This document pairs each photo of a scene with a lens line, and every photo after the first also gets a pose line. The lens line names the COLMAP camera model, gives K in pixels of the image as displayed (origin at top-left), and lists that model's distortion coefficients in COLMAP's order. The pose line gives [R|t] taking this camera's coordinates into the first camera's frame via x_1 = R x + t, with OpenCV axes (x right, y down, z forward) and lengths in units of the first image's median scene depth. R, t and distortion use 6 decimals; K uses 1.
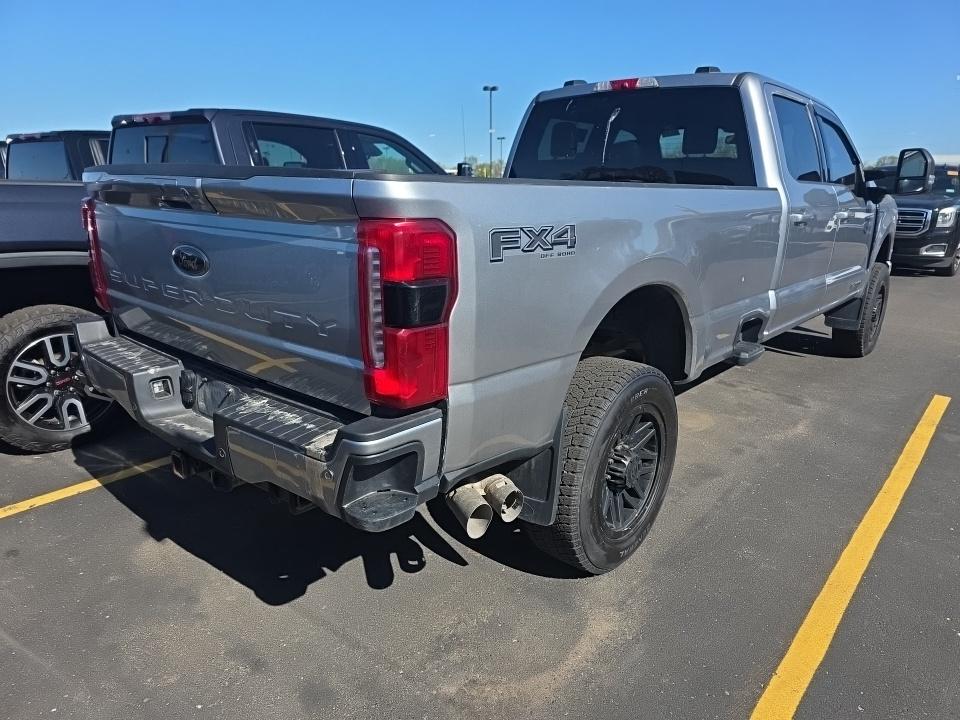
lens RADIAL K [[643.9, 0, 480.0], [0, 643.9, 360.0], [0, 0, 1]] dist [0.073474, -0.054341]
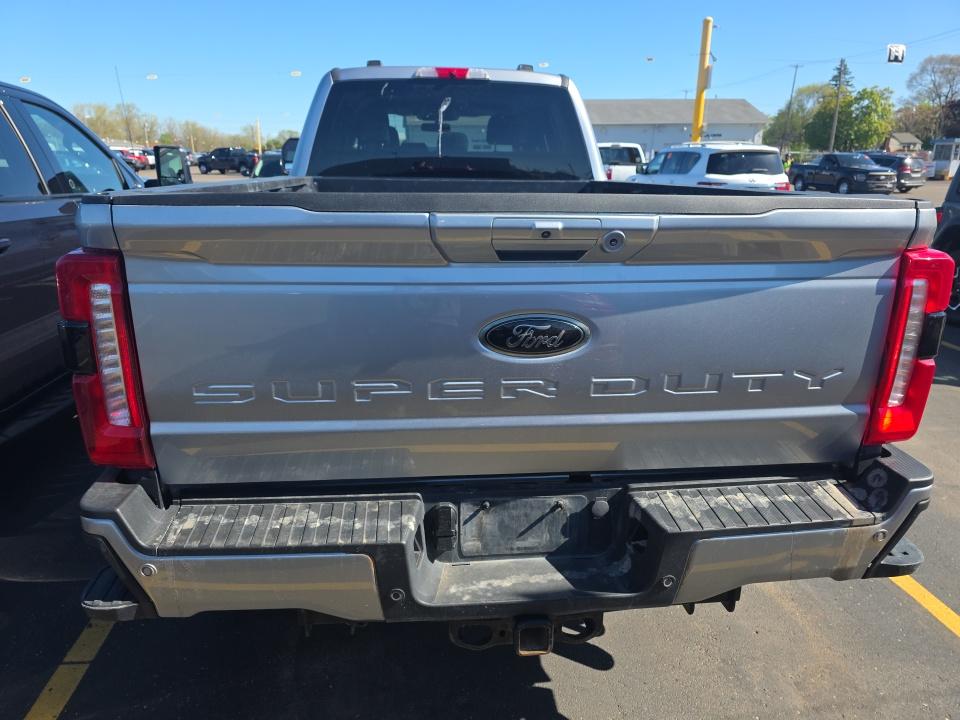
lens RADIAL K [[643.9, 0, 480.0], [0, 643.9, 360.0], [0, 0, 1]] dist [0.073474, -0.054341]
pose [[0.689351, -0.219708, 0.690307, -0.850839], [0.192005, 0.974233, 0.118336, -0.196163], [-0.698520, 0.050968, 0.713774, 0.519006]]
